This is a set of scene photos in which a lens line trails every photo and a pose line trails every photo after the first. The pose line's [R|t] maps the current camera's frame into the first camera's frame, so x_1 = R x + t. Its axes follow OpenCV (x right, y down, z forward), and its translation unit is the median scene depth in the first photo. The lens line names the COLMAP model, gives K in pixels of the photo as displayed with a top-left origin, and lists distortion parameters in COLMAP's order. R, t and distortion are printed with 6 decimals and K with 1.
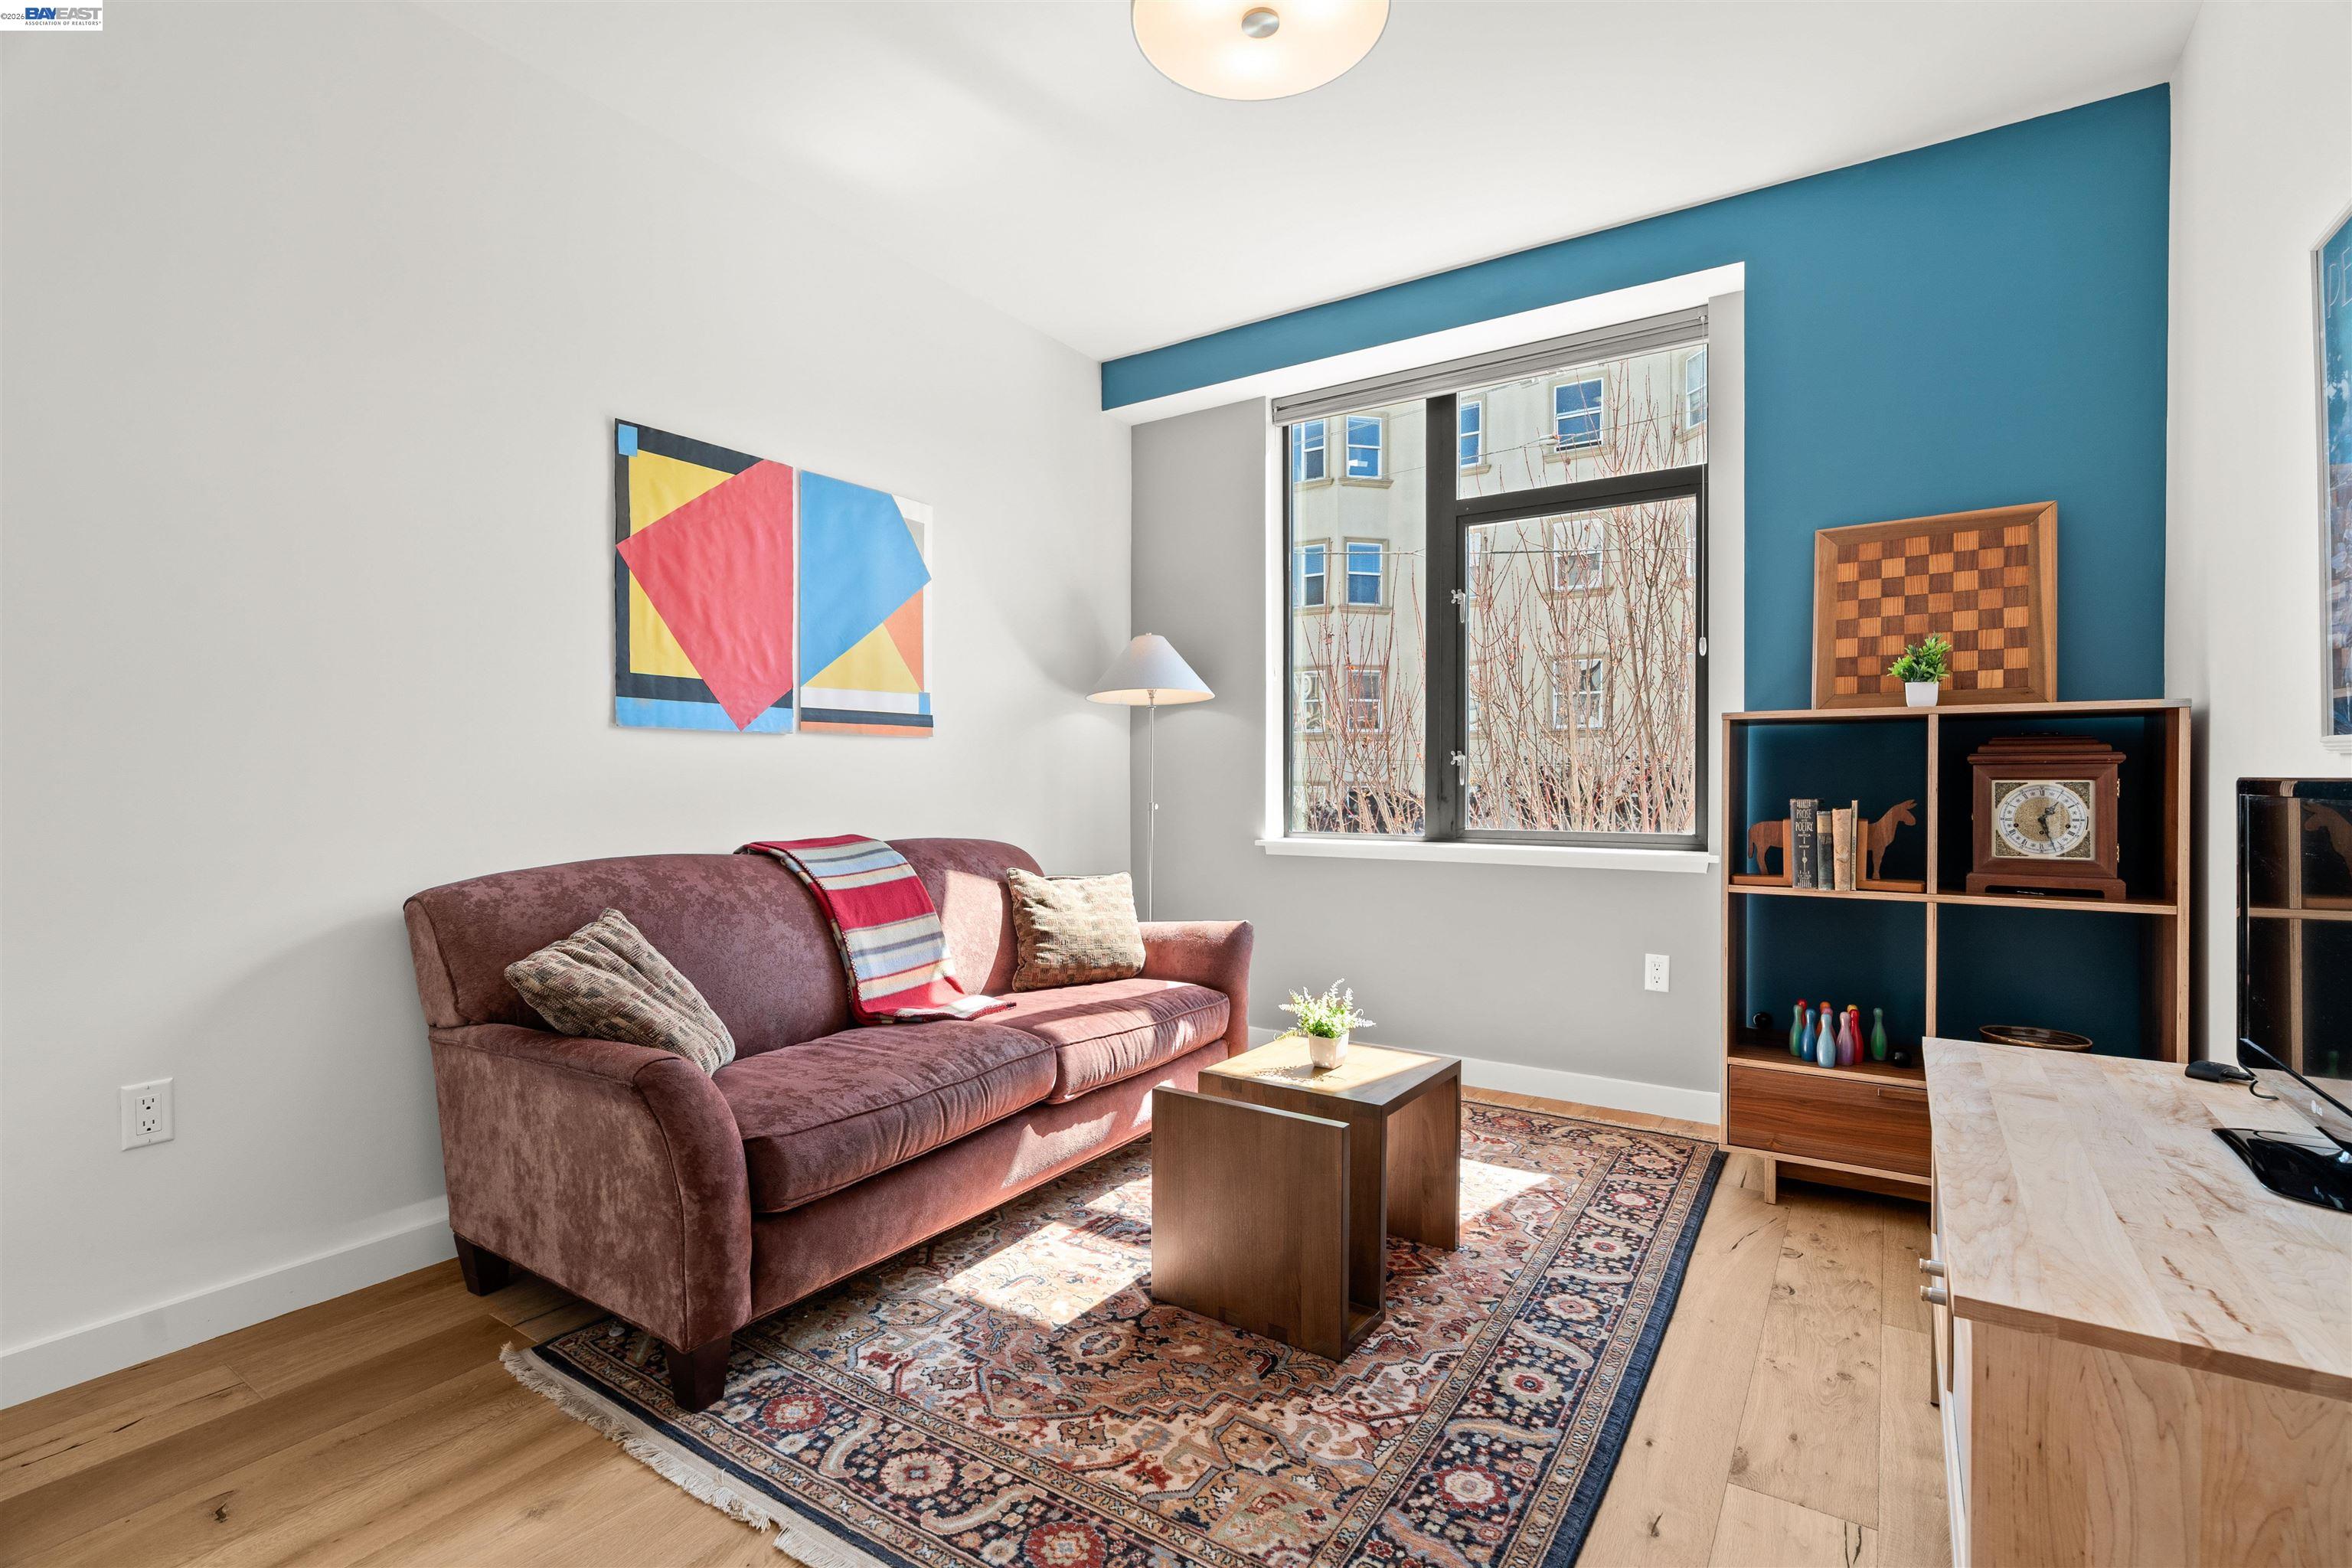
lens RADIAL K [[1097.4, 0, 1150.5], [0, 1097.4, 782.4], [0, 0, 1]] dist [-0.019593, 0.002426]
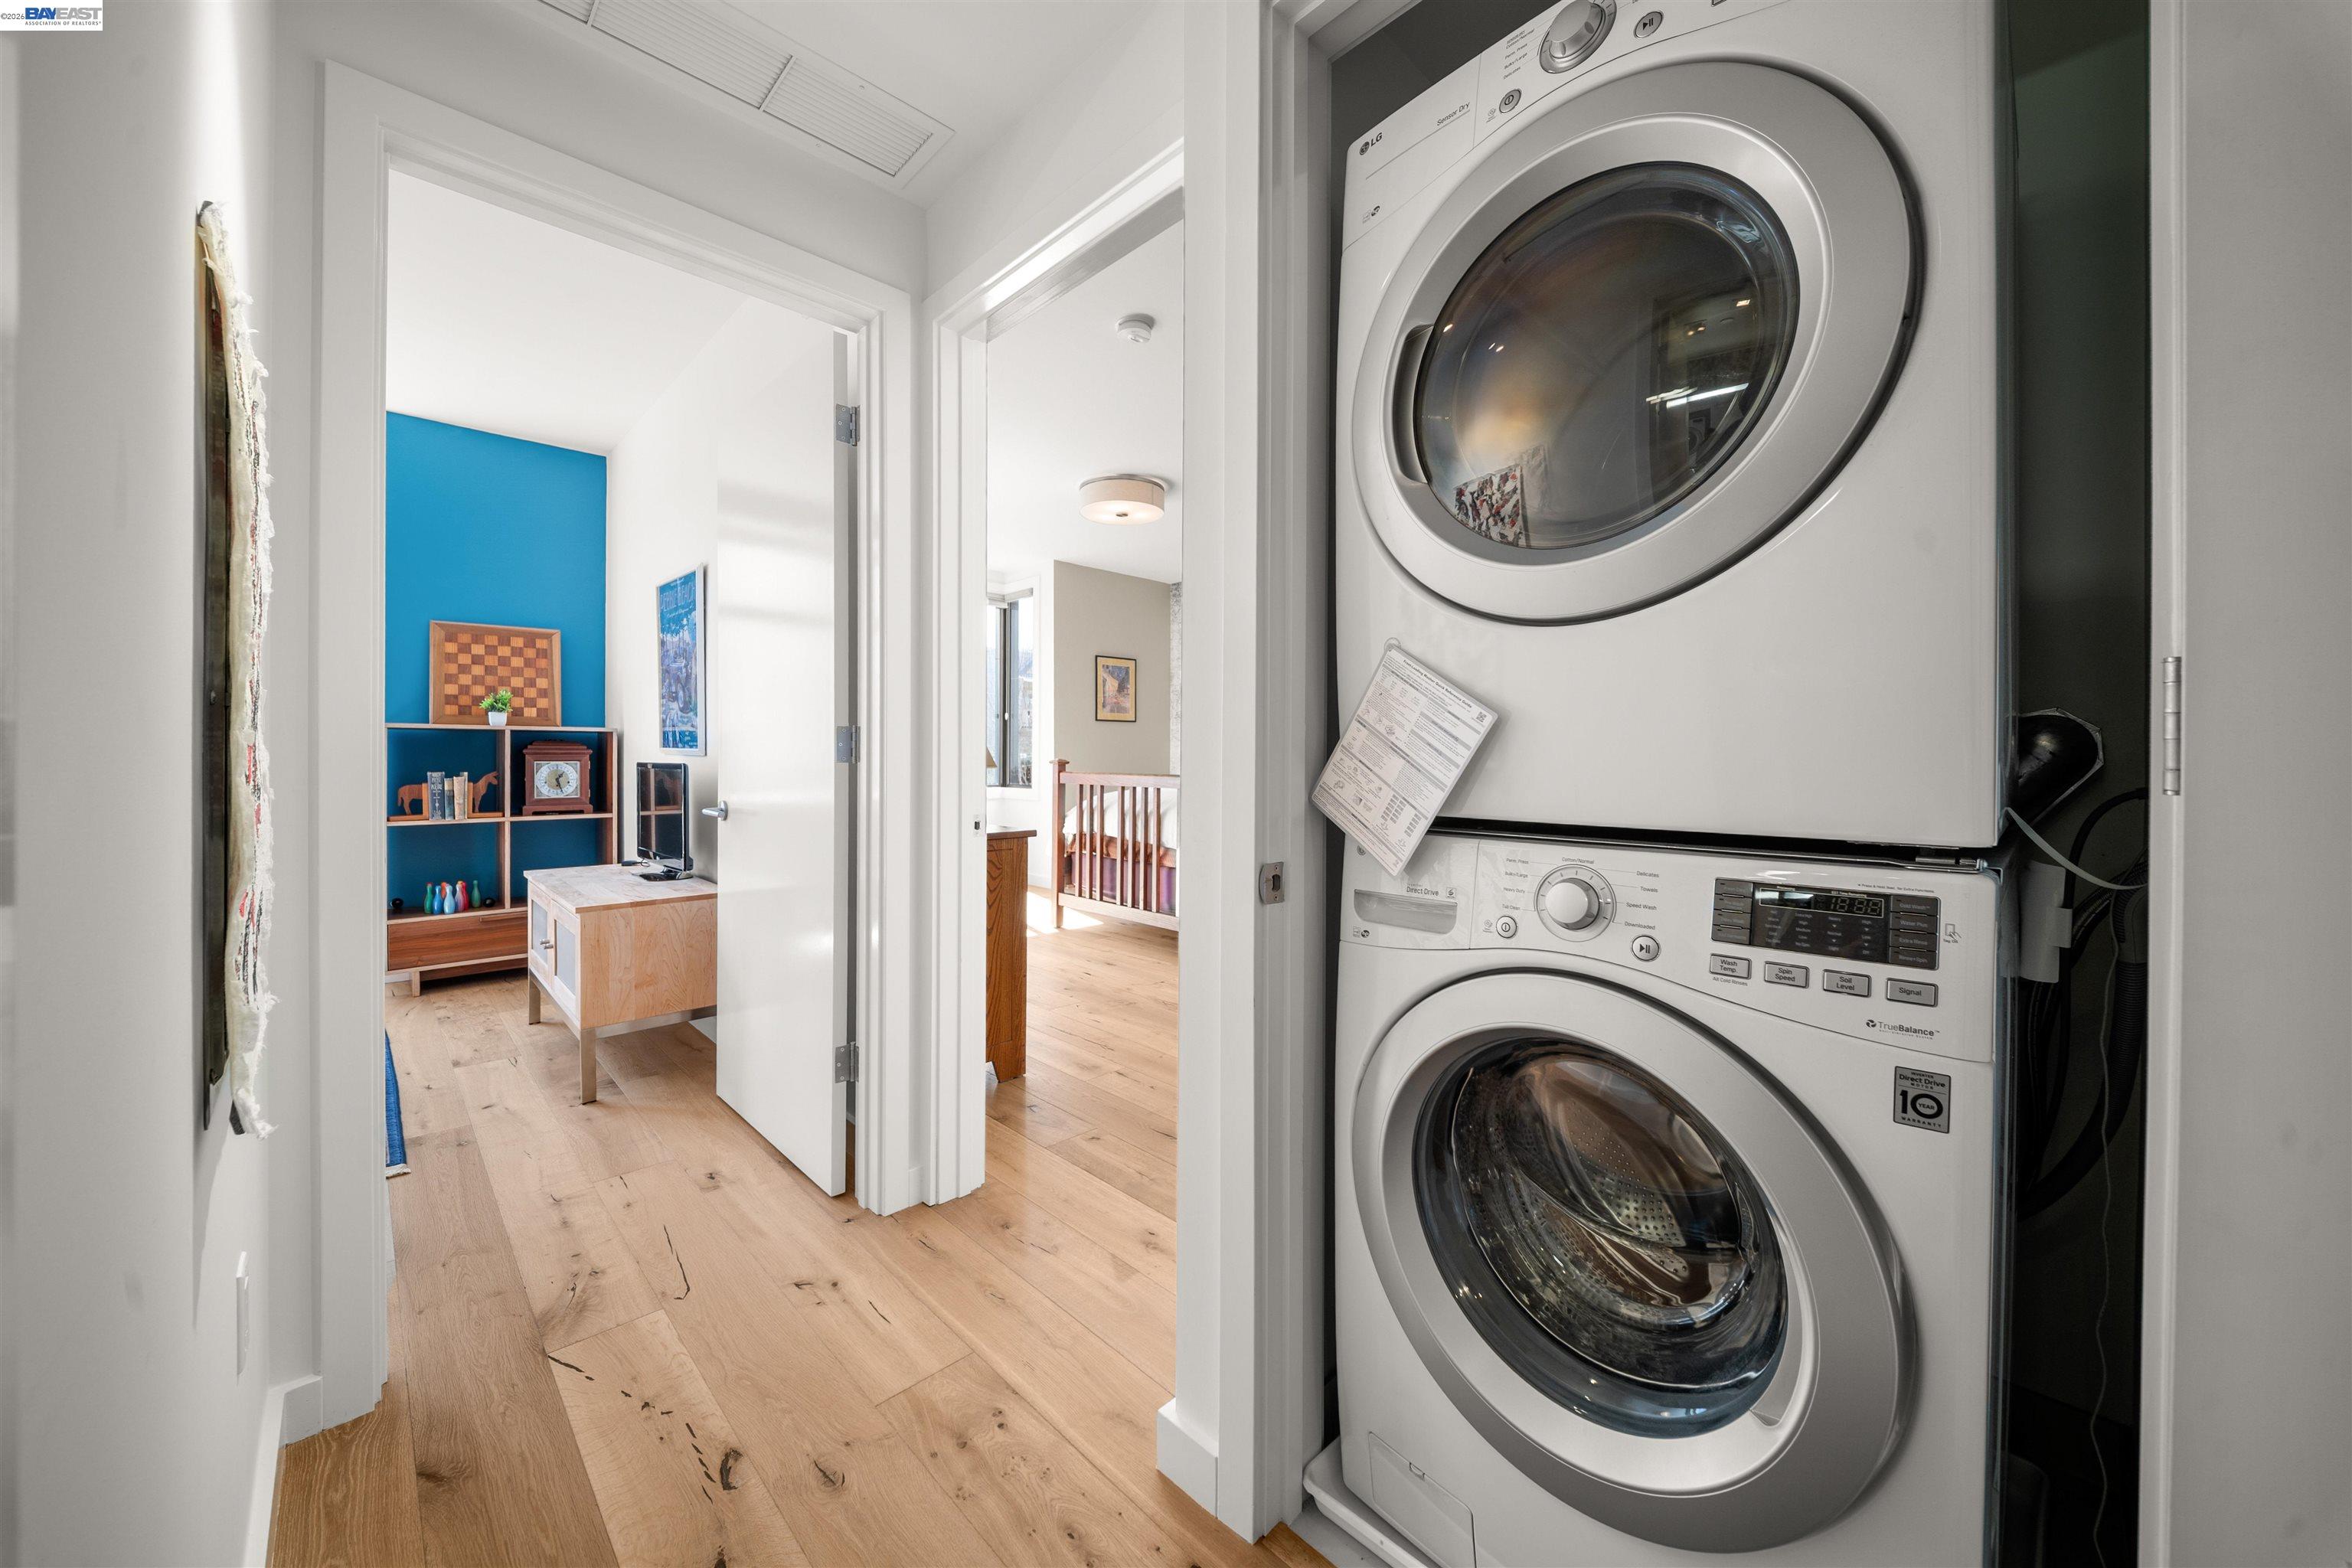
lens RADIAL K [[833.7, 0, 1164.8], [0, 833.7, 766.3], [0, 0, 1]] dist [-0.007809, -0.000153]
pose [[0.202920, -0.010563, 0.979138, -0.533044], [-0.001958, 0.999935, 0.011193, -0.012996], [-0.979193, -0.004188, 0.202886, -0.506477]]
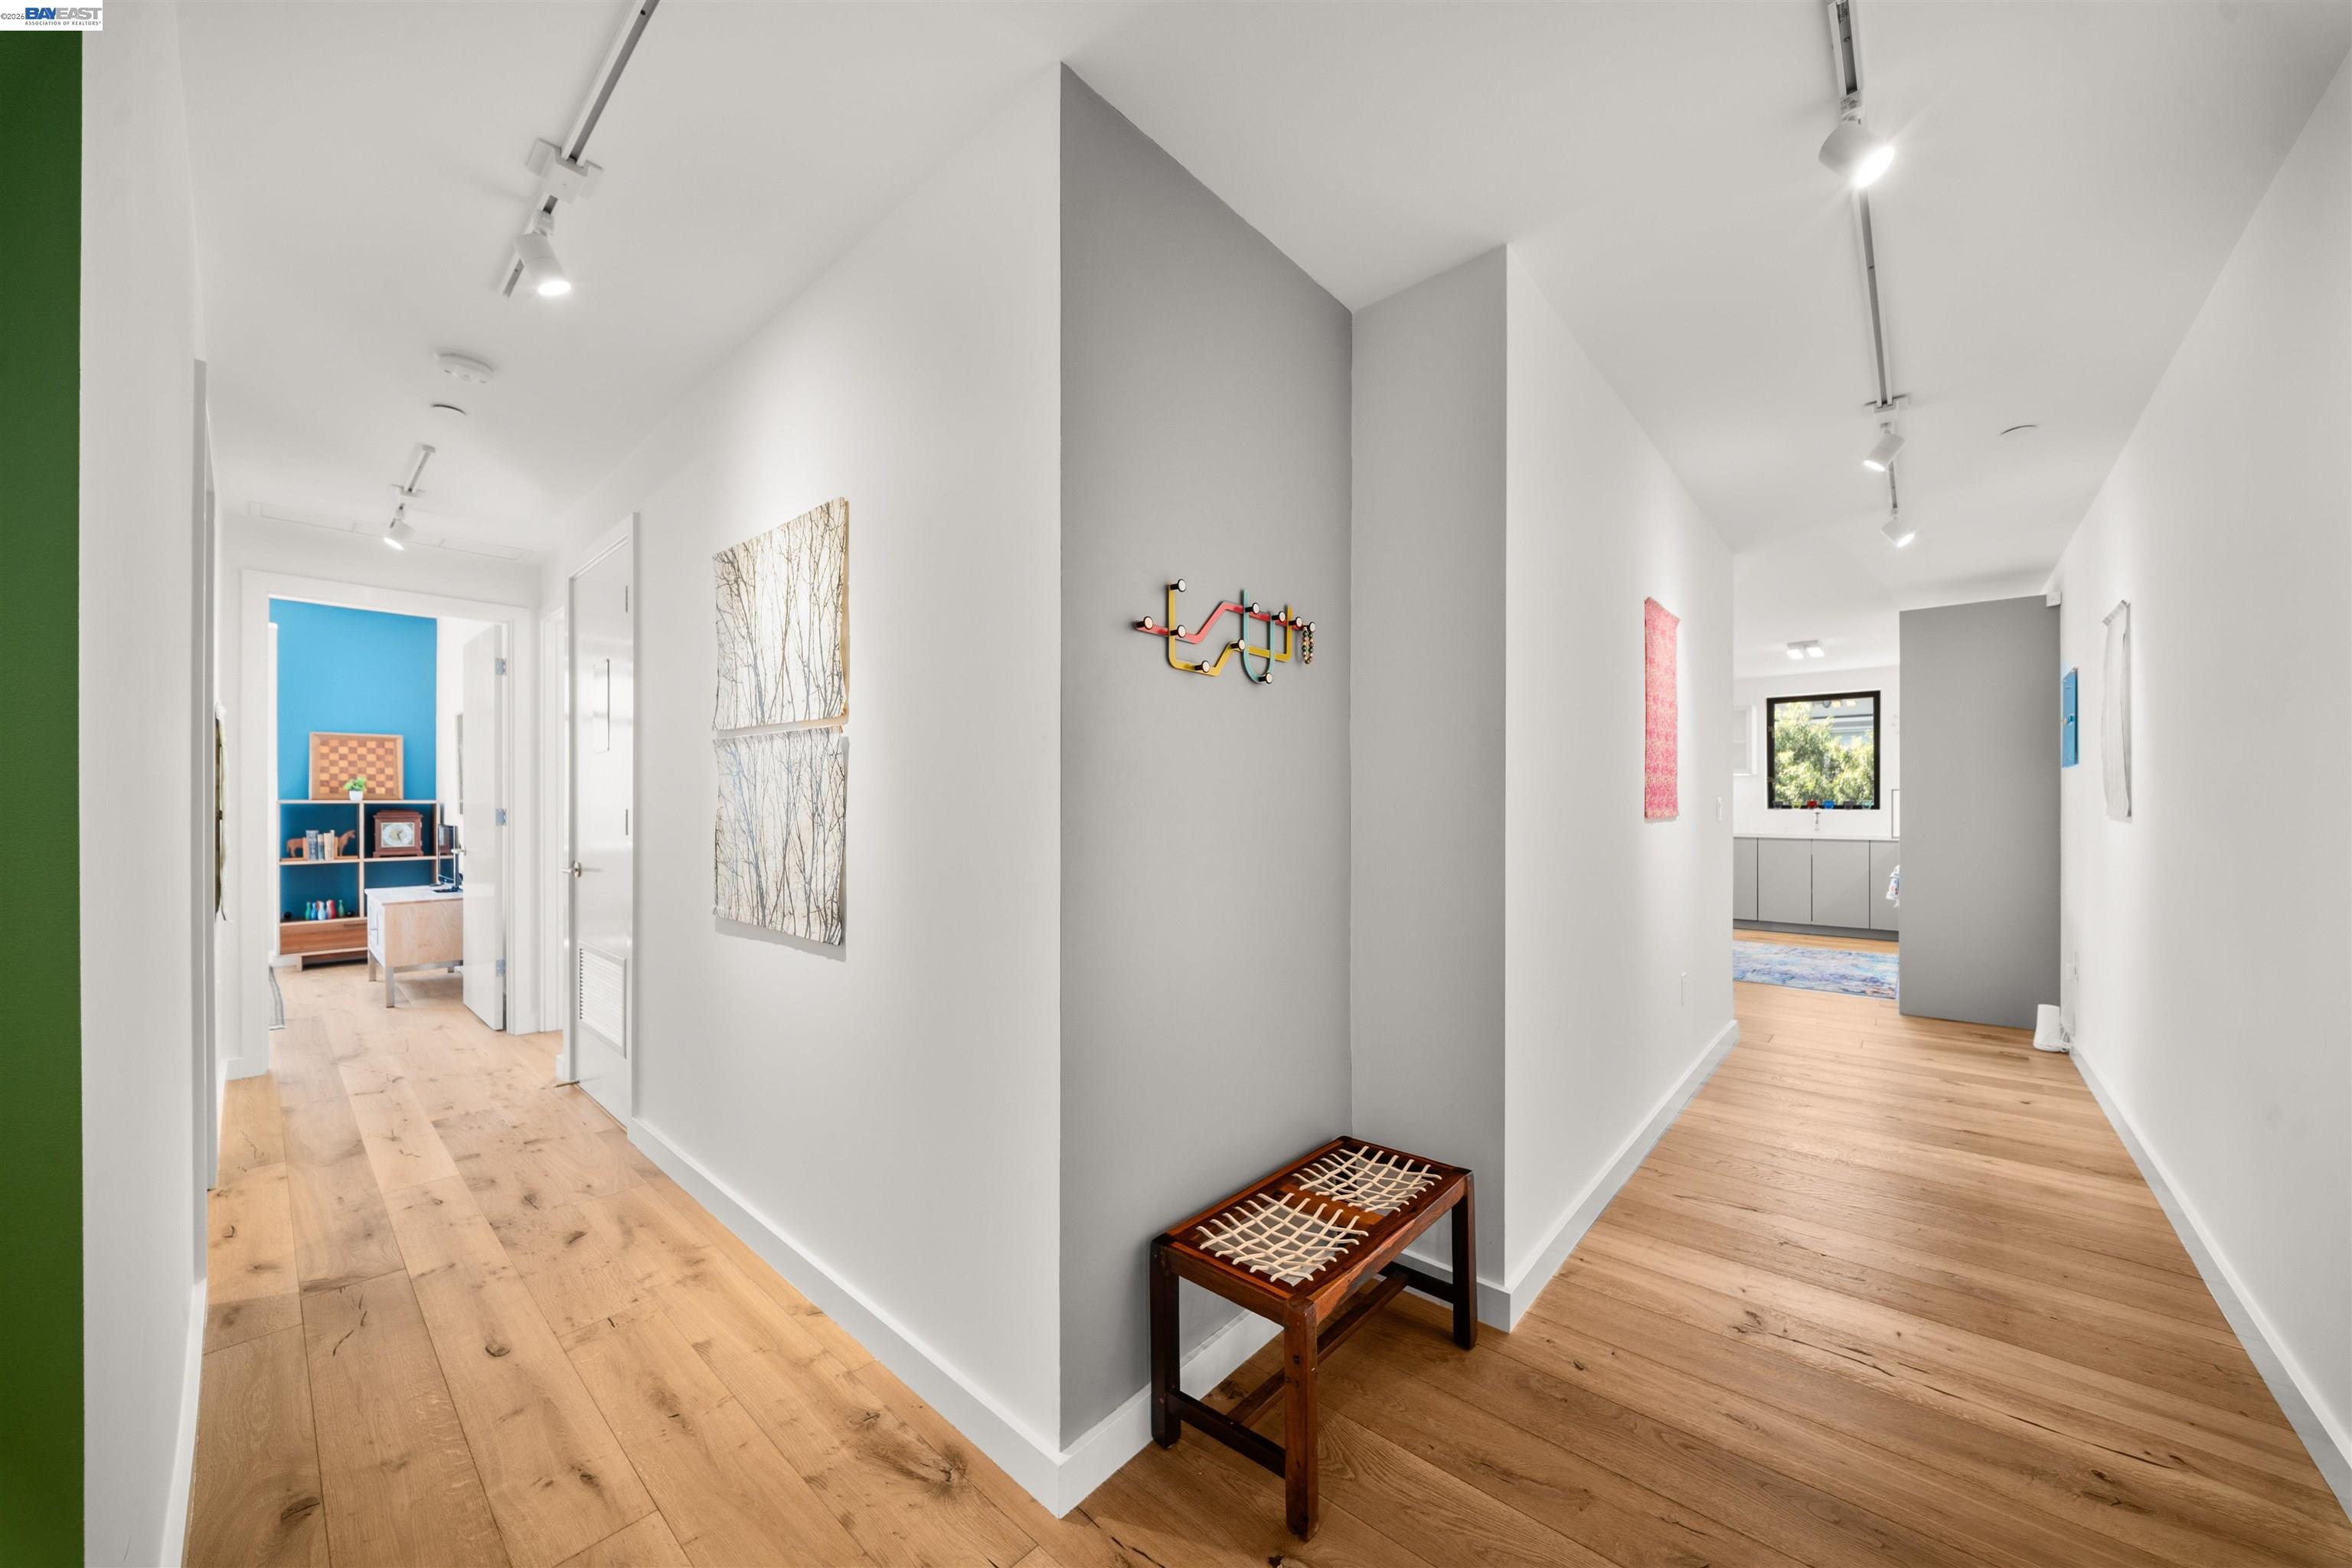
lens RADIAL K [[833.7, 0, 1172.0], [0, 833.7, 813.2], [0, 0, 1]] dist [-0.007809, -0.000153]
pose [[0.145629, -0.008482, 0.989303, -1.279925], [0.005591, 0.999954, 0.007751, -0.036275], [-0.989324, 0.004403, 0.145669, -1.636513]]
